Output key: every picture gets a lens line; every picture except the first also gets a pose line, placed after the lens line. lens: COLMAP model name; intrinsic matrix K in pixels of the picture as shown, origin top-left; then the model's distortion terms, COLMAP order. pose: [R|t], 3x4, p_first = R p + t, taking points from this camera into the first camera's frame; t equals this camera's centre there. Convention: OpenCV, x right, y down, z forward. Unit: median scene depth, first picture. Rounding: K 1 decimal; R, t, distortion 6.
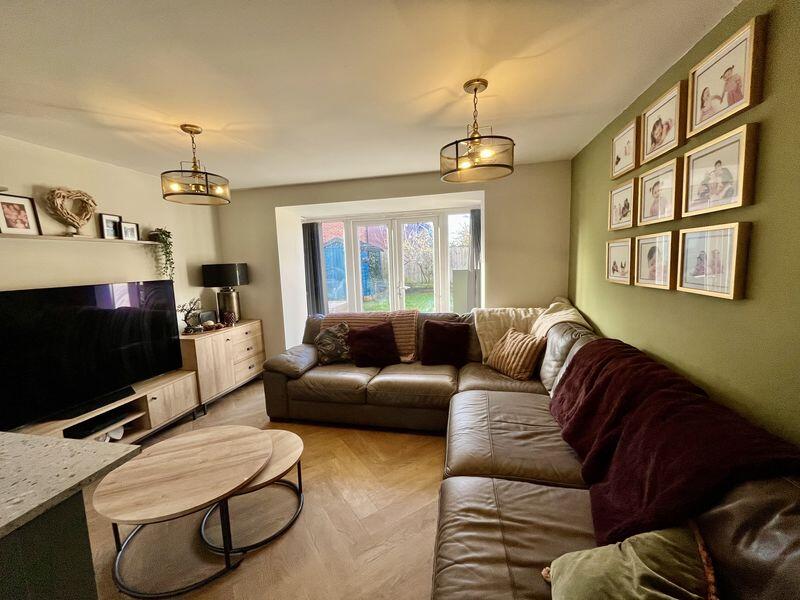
lens RADIAL K [[323.2, 0, 396.7], [0, 323.2, 296.9], [0, 0, 1]] dist [-0.002514, 0.000563]
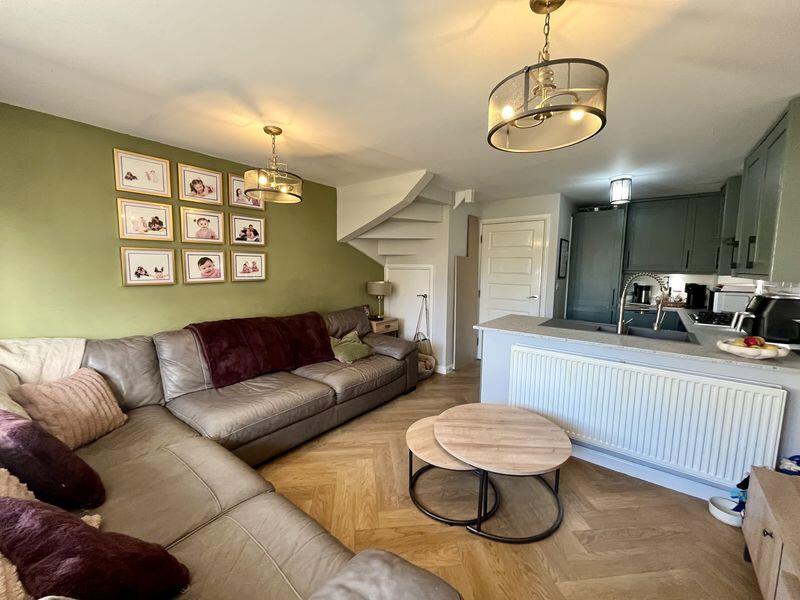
lens RADIAL K [[323.2, 0, 397.7], [0, 323.2, 298.6], [0, 0, 1]] dist [-0.002514, 0.000563]
pose [[-0.897524, -0.017307, 0.440625, -0.677255], [0.071893, 0.980117, 0.184938, -0.156339], [-0.435065, 0.197665, -0.878435, 1.741723]]
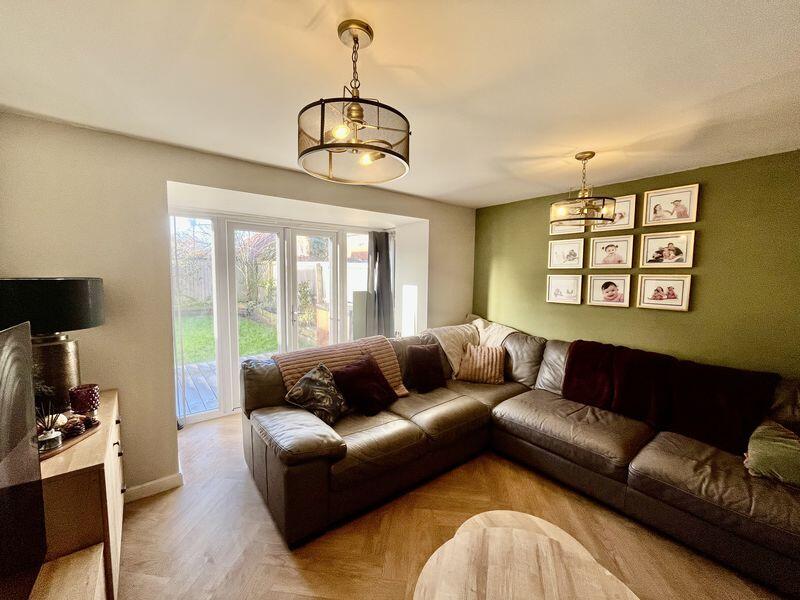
lens RADIAL K [[323.2, 0, 397.6], [0, 323.2, 299.4], [0, 0, 1]] dist [-0.002514, 0.000563]
pose [[0.636887, -0.017621, 0.770756, -1.045209], [0.053480, 0.998340, -0.021367, -0.074199], [-0.769100, 0.054829, 0.636772, 0.661130]]
